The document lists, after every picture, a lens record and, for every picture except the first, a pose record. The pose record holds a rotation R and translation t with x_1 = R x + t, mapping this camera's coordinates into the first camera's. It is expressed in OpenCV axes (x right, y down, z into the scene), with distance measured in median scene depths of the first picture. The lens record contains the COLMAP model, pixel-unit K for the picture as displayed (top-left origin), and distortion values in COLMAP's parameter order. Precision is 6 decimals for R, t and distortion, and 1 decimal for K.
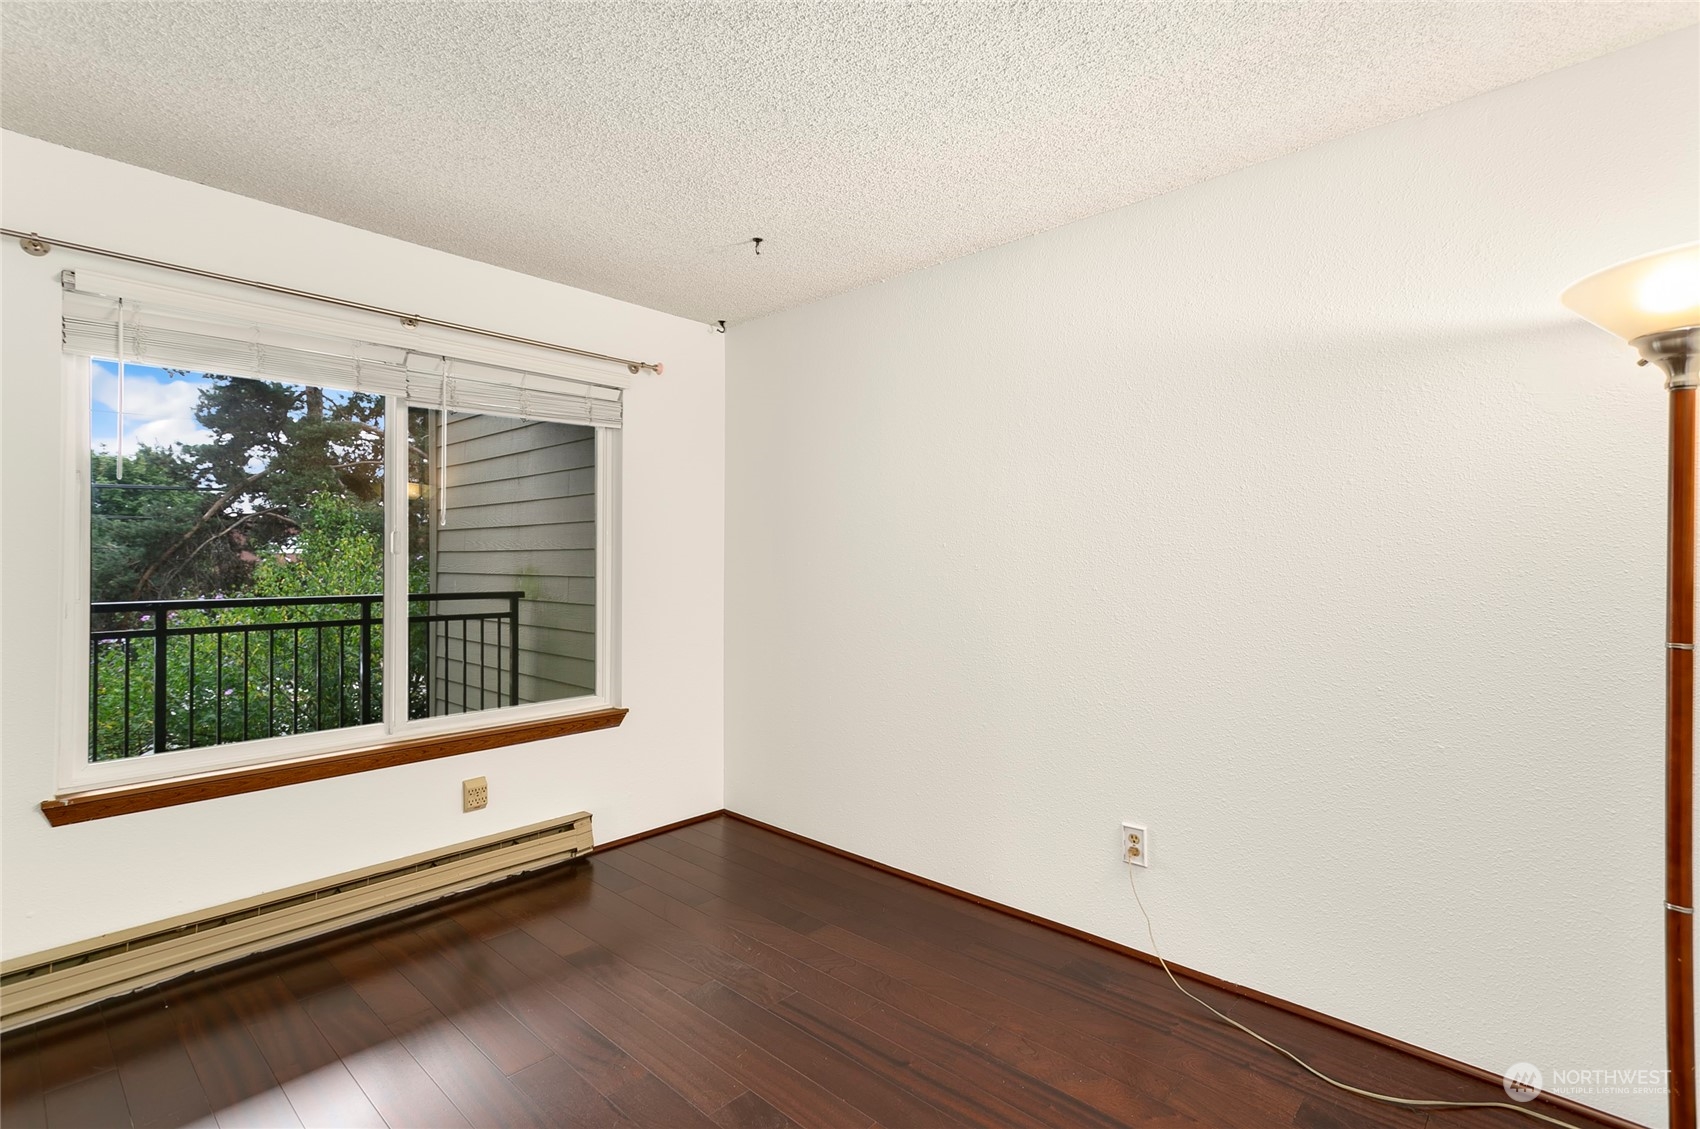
lens RADIAL K [[804.5, 0, 850.0], [0, 804.5, 564.5], [0, 0, 1]] dist [0.000007, 0.000052]
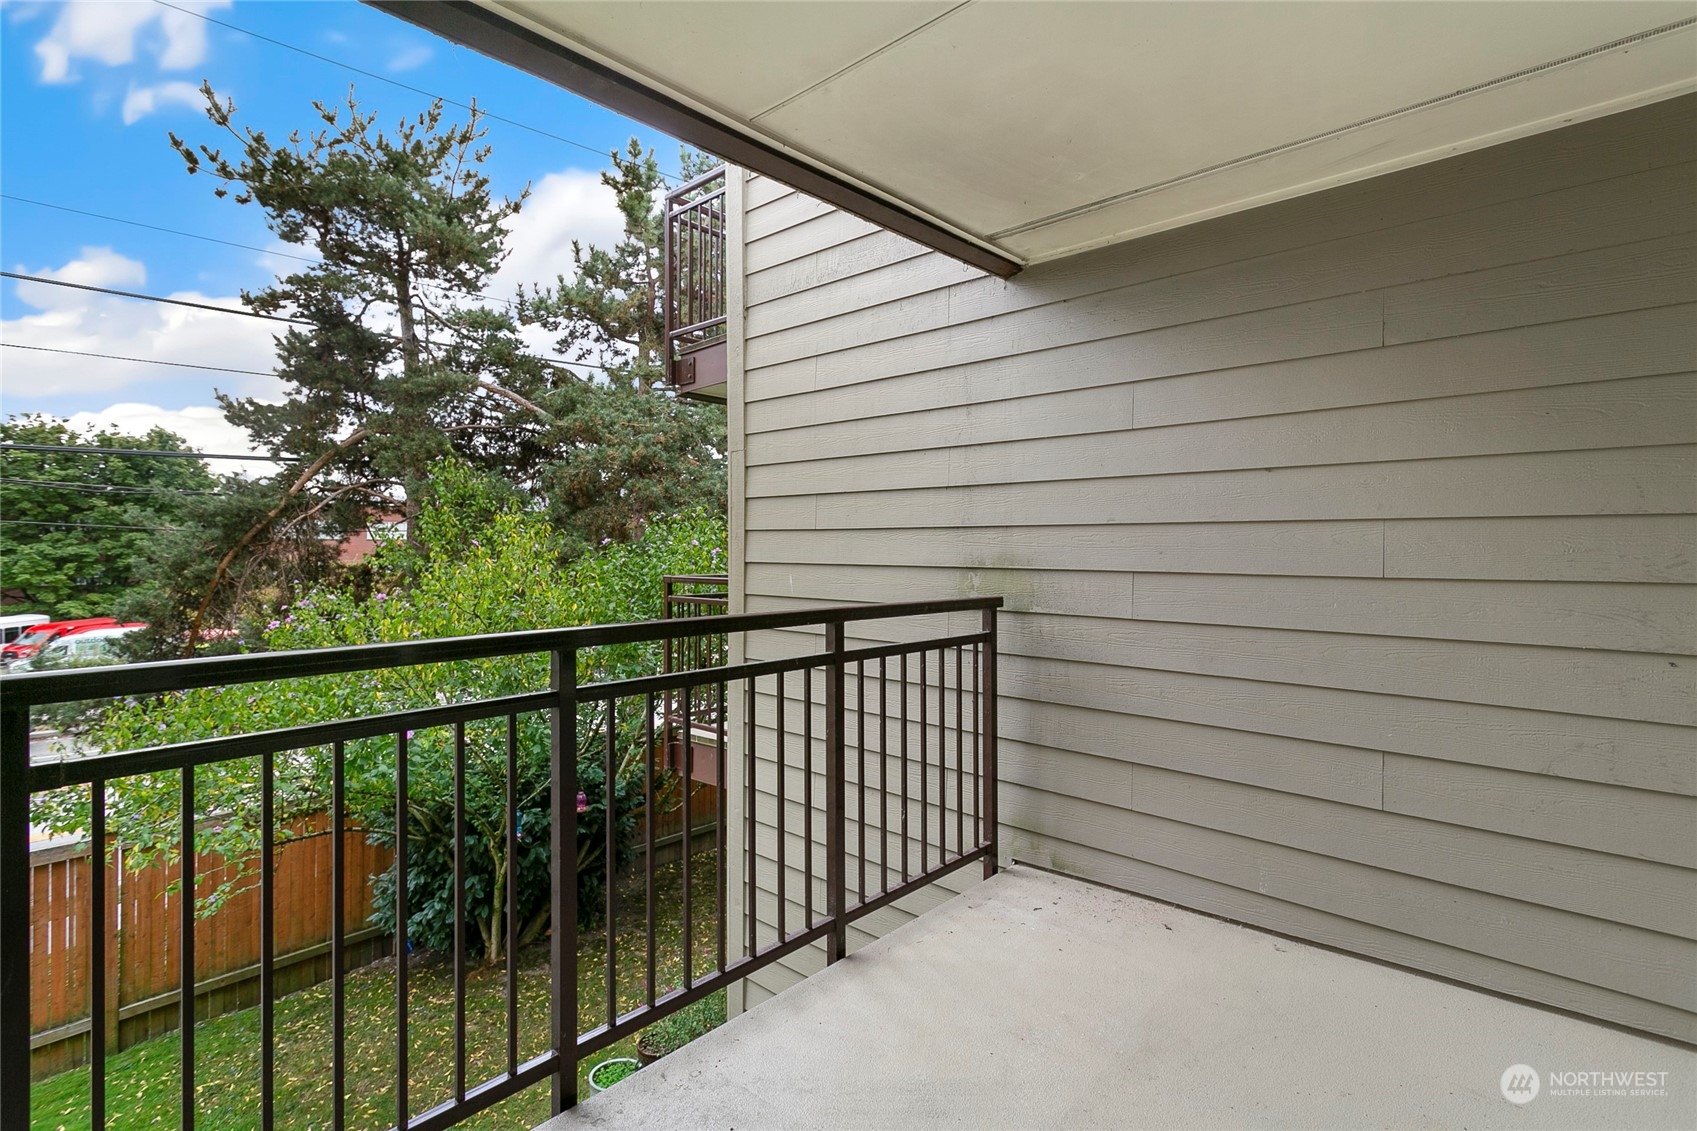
lens RADIAL K [[824.0, 0, 848.5], [0, 824.0, 565.5], [0, 0, 1]] dist [-0.001561, 0.000018]
pose [[0.999862, 0.000938, -0.016592, -0.242558], [-0.000626, 0.999823, 0.018825, -0.000268], [0.016607, -0.018812, 0.999685, 0.192187]]
